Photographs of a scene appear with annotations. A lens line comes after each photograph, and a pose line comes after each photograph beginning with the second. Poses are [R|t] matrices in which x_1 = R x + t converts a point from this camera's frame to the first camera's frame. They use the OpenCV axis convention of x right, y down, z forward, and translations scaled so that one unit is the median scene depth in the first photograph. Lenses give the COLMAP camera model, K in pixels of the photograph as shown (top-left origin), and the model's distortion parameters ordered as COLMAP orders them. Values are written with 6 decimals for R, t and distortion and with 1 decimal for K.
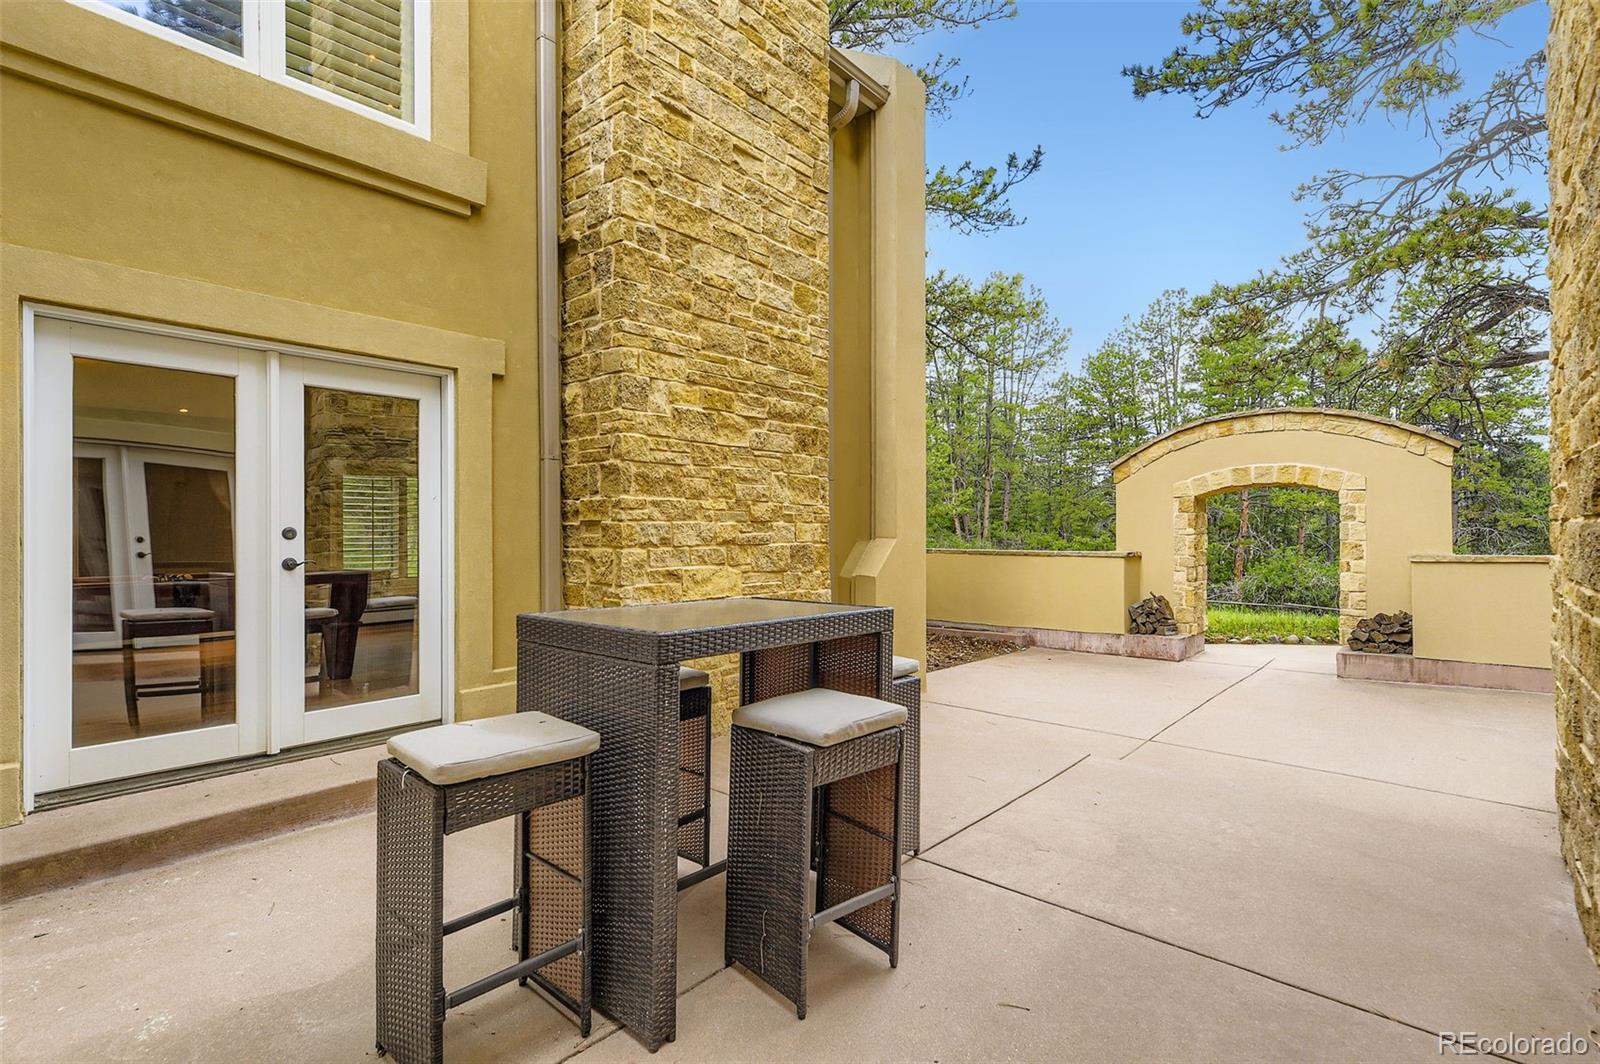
lens RADIAL K [[737.2, 0, 799.0], [0, 737.2, 529.7], [0, 0, 1]] dist [-0.003261, 0.000272]
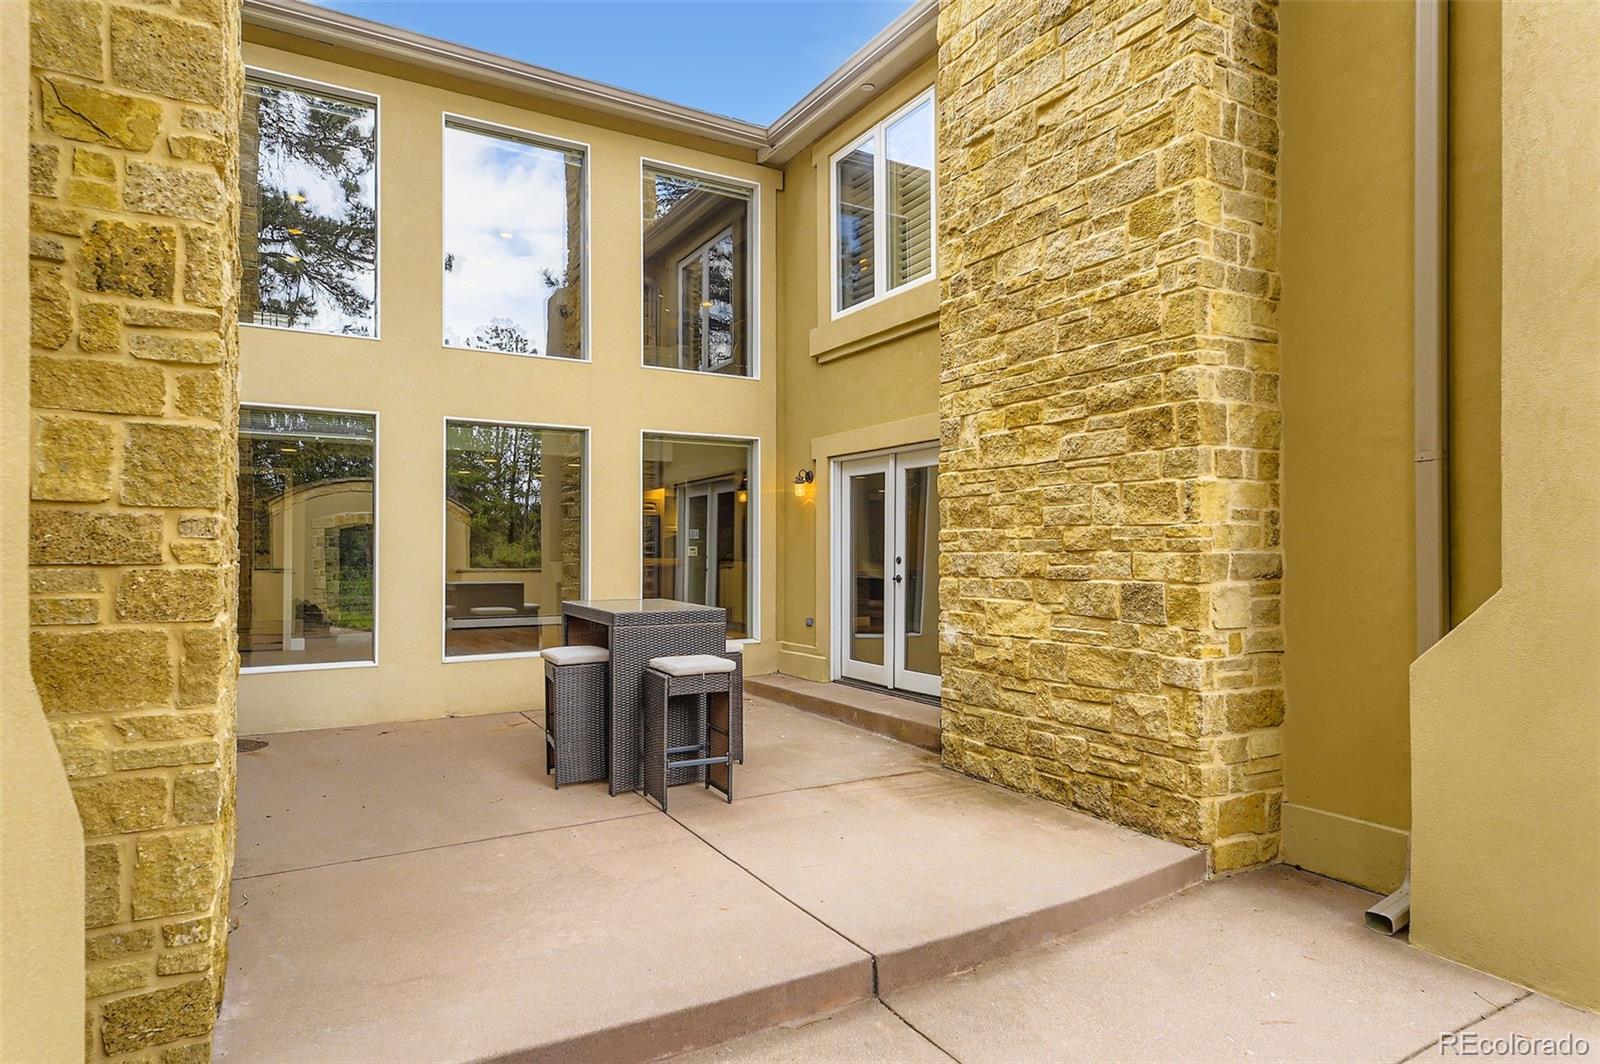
lens RADIAL K [[913.2, 0, 800.1], [0, 913.2, 544.0], [0, 0, 1]] dist [-0.000560, -0.000391]
pose [[-0.313458, -0.004890, -0.949589, 1.038295], [0.006235, 0.999955, -0.007208, -0.014320], [0.949582, -0.008180, -0.313414, 1.109067]]
